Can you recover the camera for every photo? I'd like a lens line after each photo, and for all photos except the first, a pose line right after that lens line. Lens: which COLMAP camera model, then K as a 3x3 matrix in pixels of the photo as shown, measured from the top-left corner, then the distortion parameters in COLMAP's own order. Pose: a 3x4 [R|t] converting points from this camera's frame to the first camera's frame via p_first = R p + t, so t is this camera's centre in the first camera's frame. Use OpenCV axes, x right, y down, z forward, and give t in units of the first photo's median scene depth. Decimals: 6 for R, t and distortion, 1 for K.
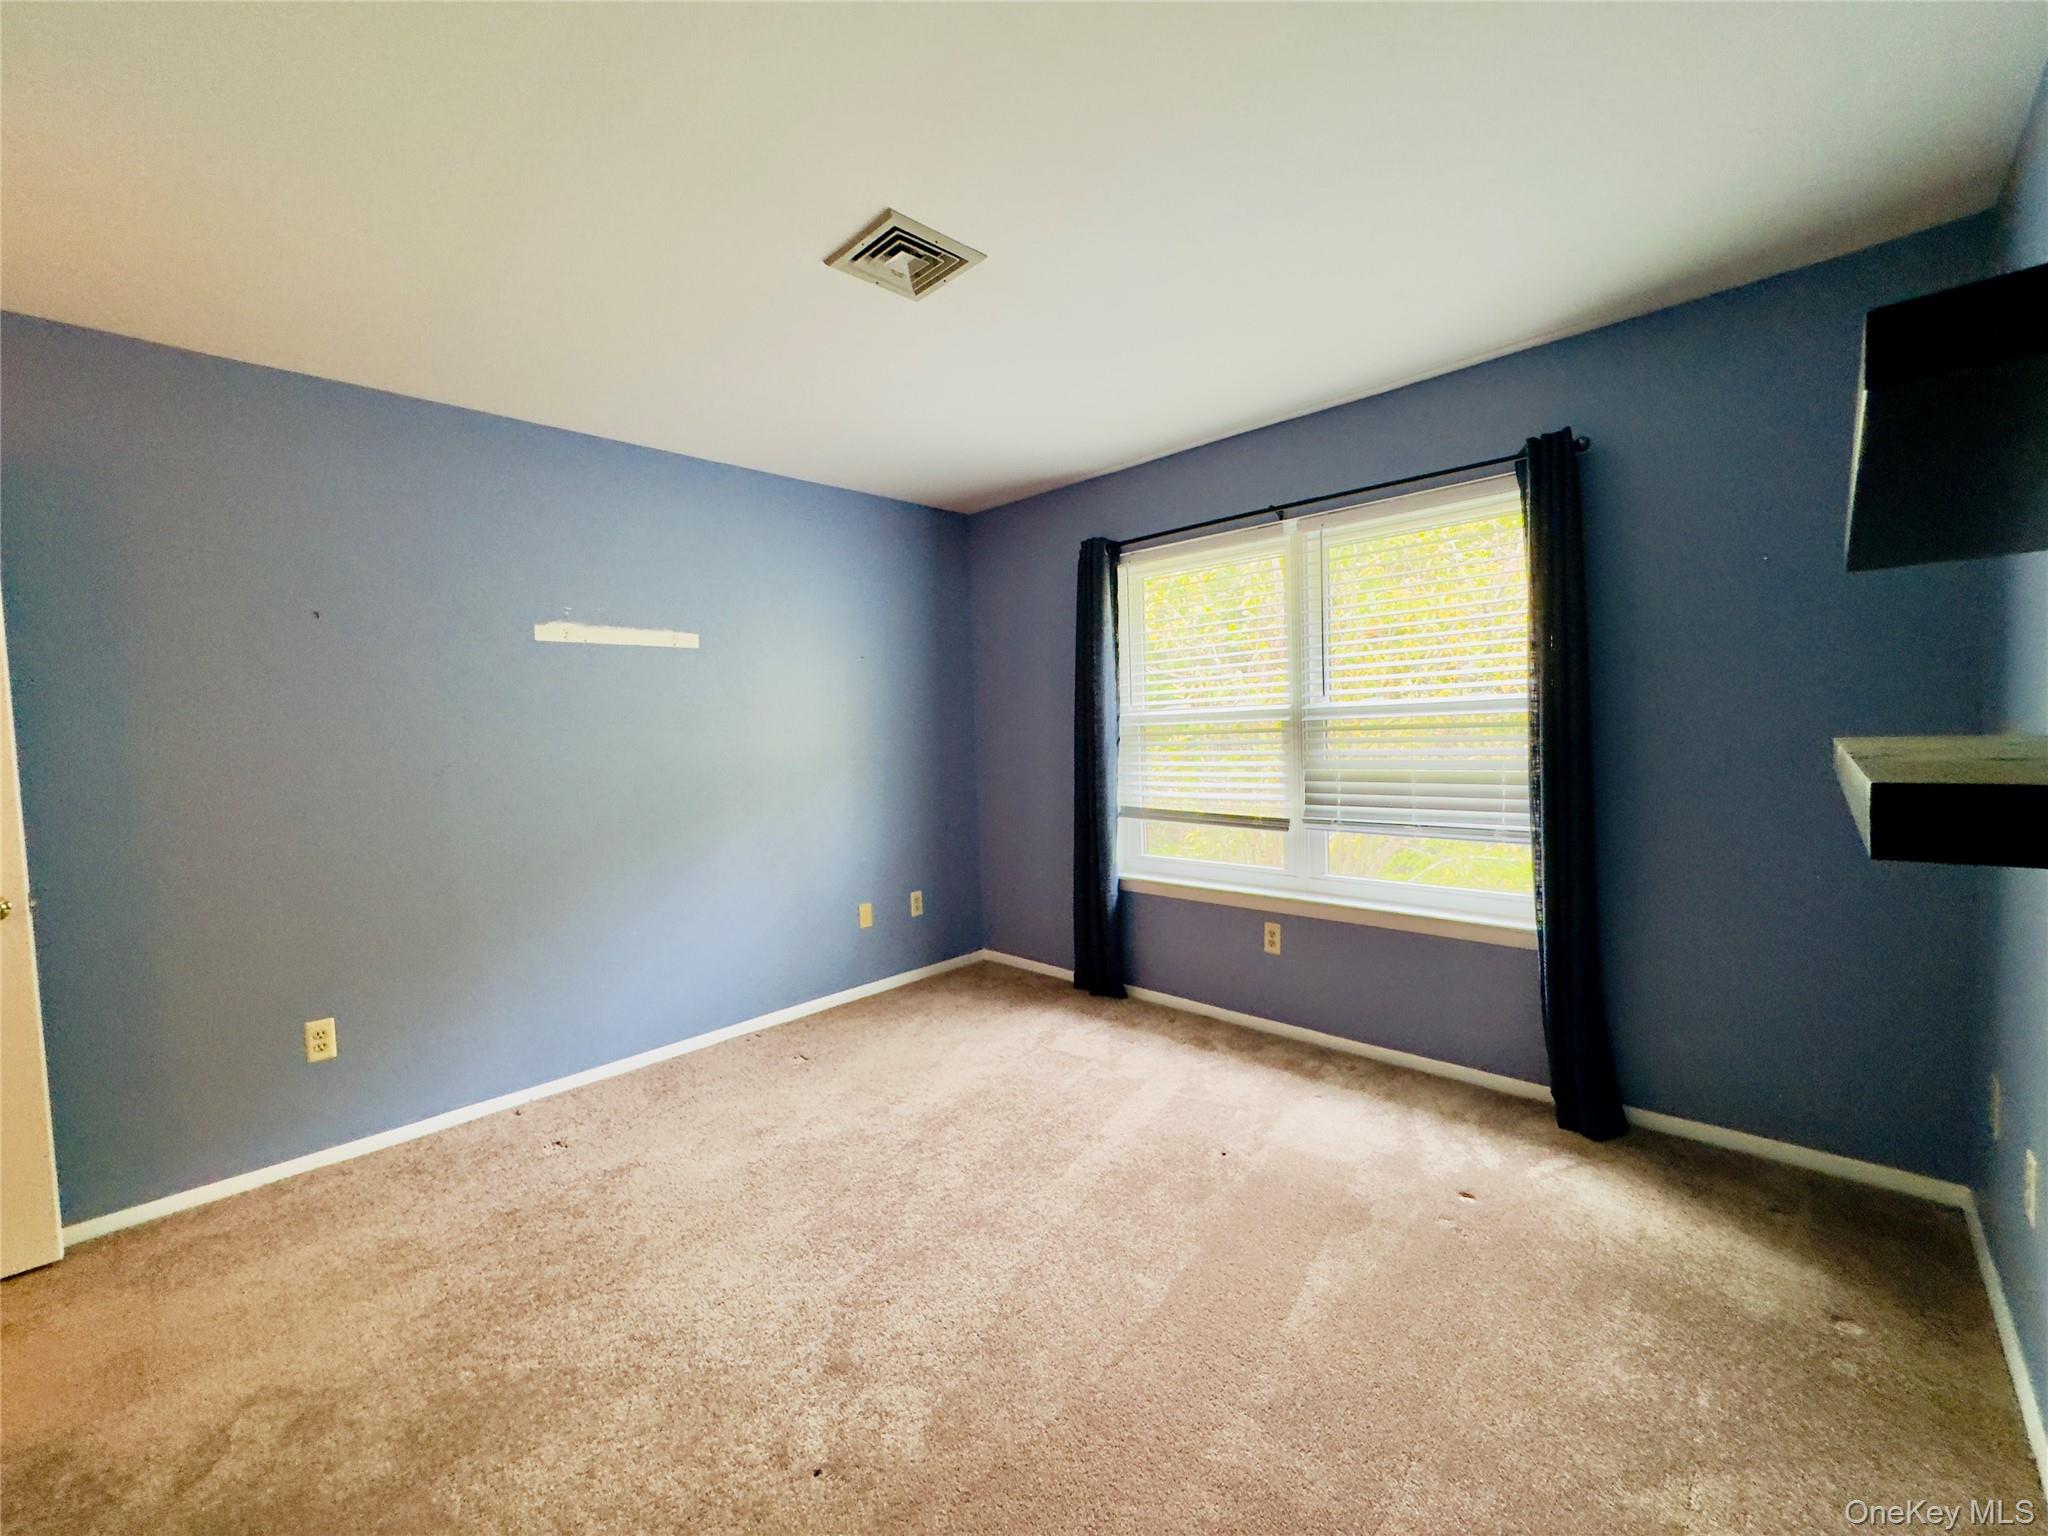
lens RADIAL K [[819.8, 0, 1027.9], [0, 819.8, 766.5], [0, 0, 1]] dist [-0.006181, 0.000568]
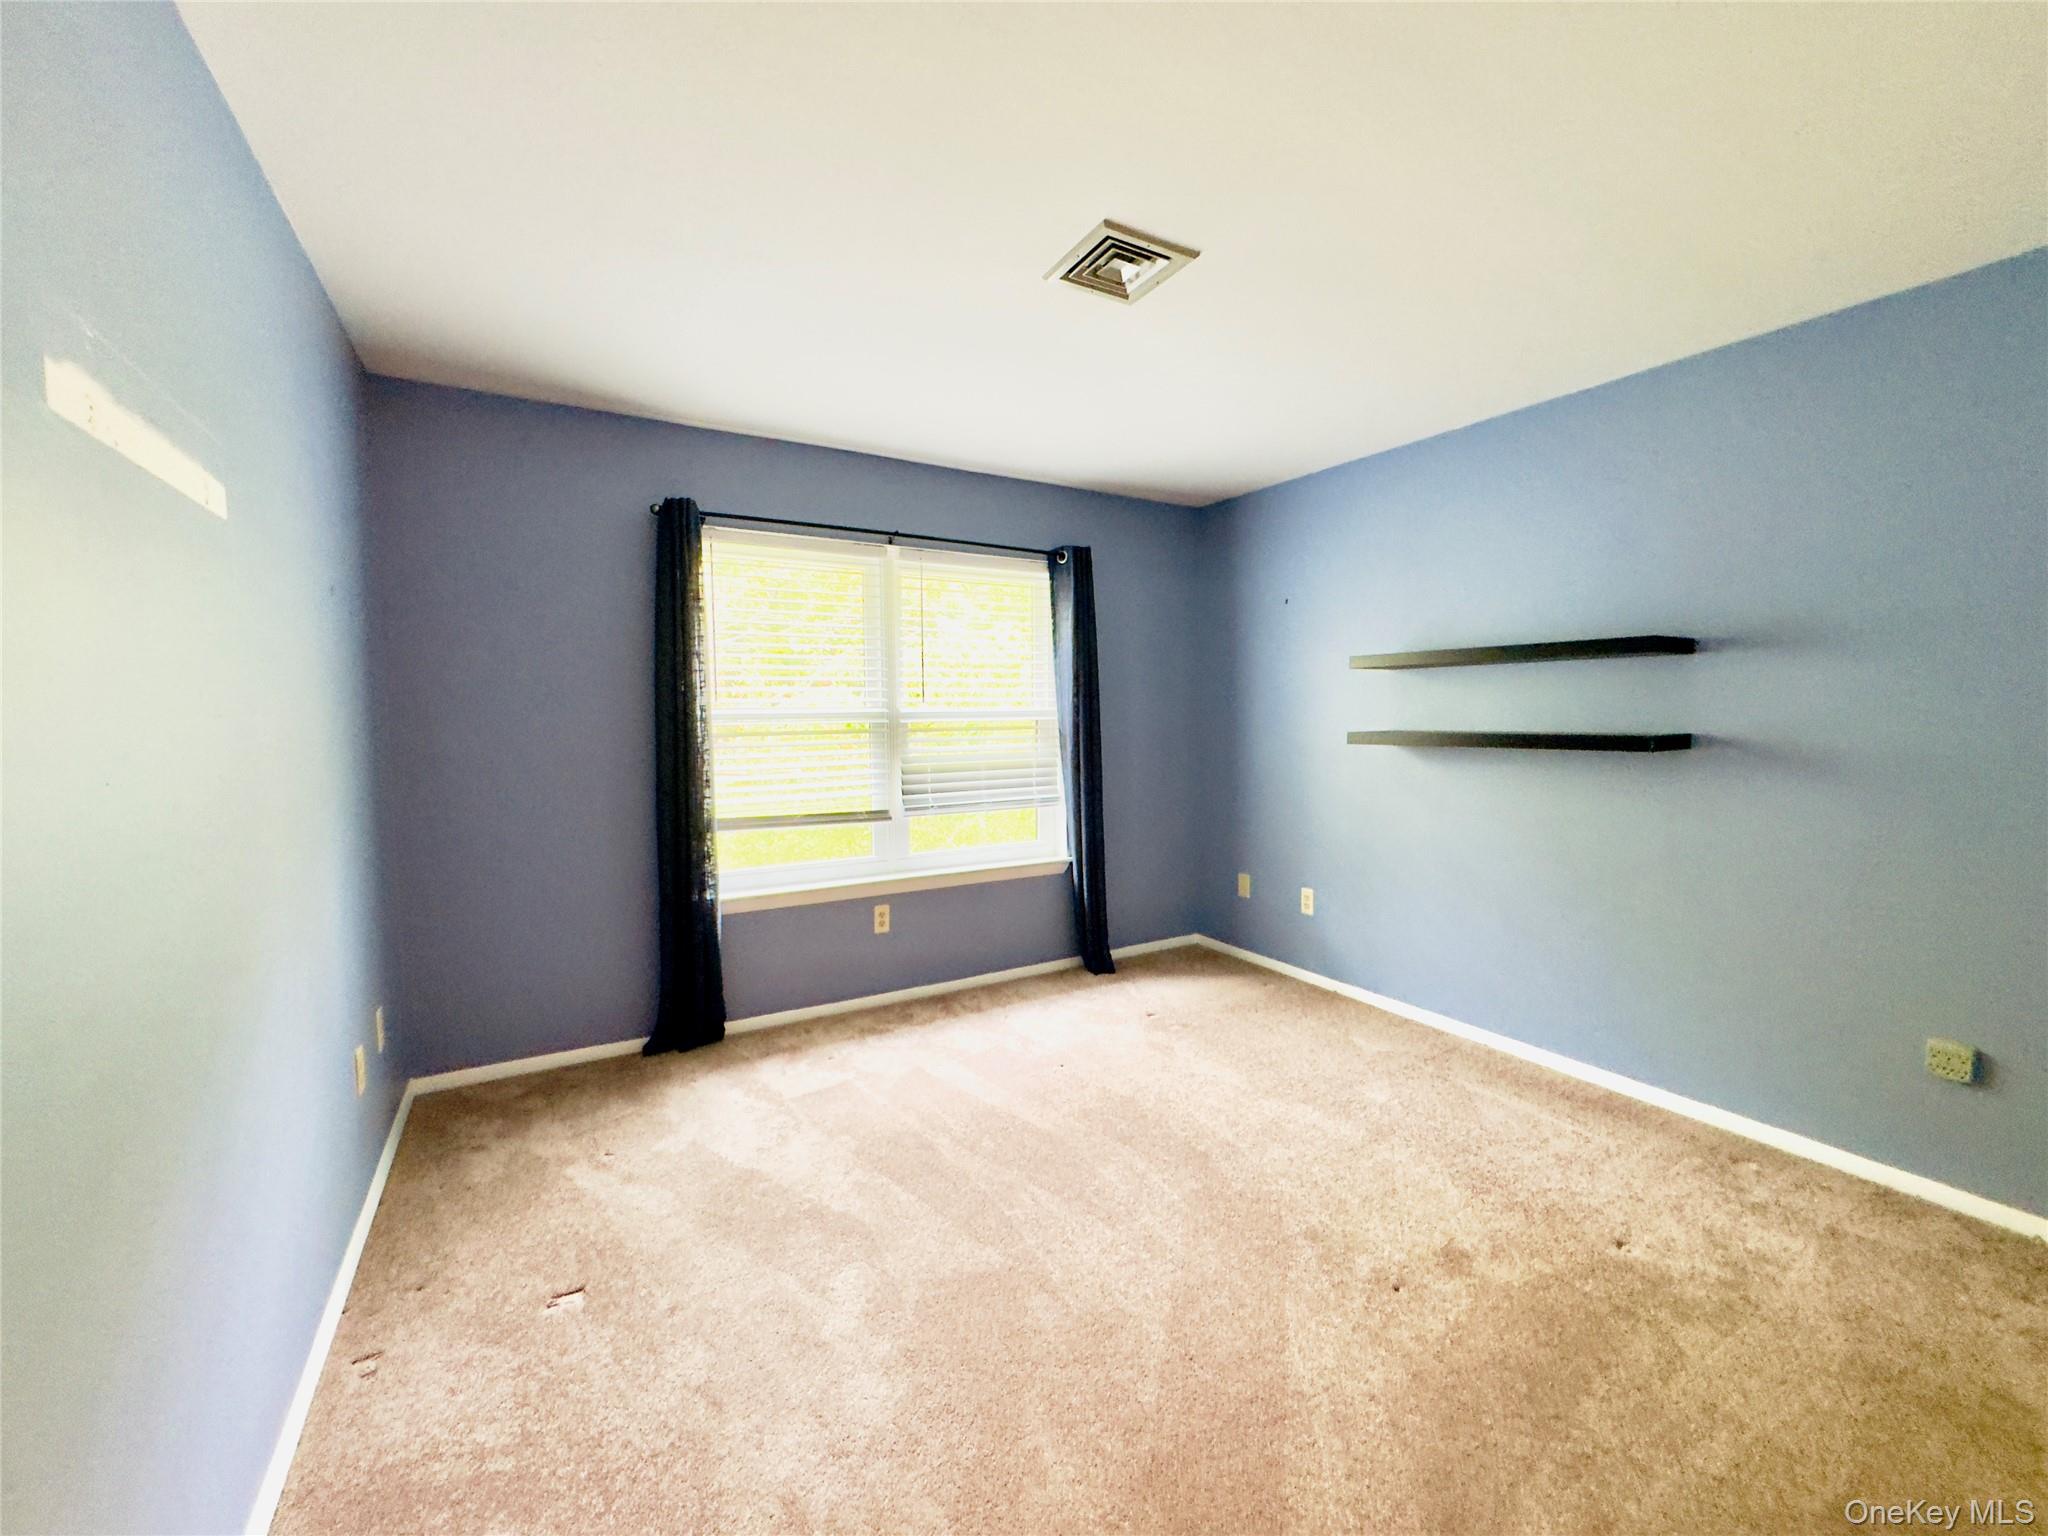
lens RADIAL K [[819.8, 0, 1027.9], [0, 819.8, 766.5], [0, 0, 1]] dist [-0.006181, 0.000568]
pose [[0.263062, -0.029750, 0.964320, -0.710554], [0.045426, 0.998798, 0.018422, -0.007319], [-0.963709, 0.038959, 0.264098, 0.511010]]
